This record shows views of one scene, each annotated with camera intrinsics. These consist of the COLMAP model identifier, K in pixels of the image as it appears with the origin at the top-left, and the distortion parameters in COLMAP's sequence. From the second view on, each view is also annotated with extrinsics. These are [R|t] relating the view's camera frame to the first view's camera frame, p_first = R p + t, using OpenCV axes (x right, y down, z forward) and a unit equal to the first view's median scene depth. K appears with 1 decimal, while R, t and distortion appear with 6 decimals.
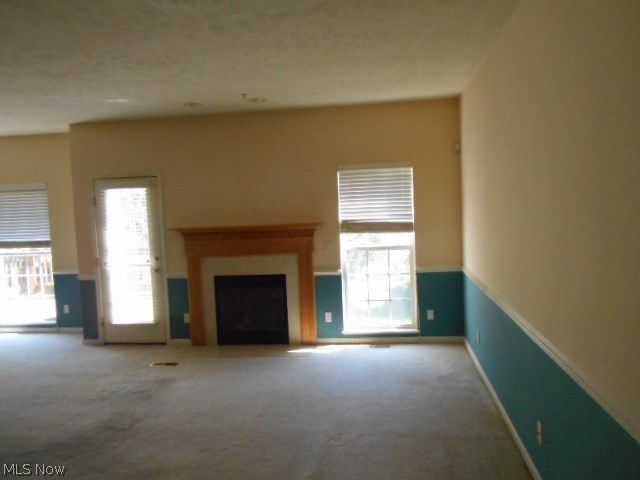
lens RADIAL K [[518.9, 0, 320.0], [0, 518.9, 240.0], [0, 0, 1]] dist [-0.032286, -0.001317]
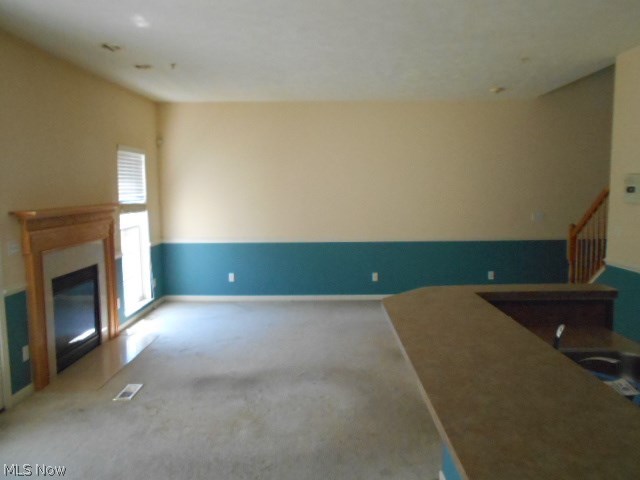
lens RADIAL K [[518.9, 0, 320.0], [0, 518.9, 240.0], [0, 0, 1]] dist [-0.032286, -0.001317]
pose [[-0.122627, -0.062763, 0.990466, -0.995026], [0.073375, 0.994694, 0.072115, -0.007168], [-0.989737, 0.081519, -0.117371, 0.760887]]
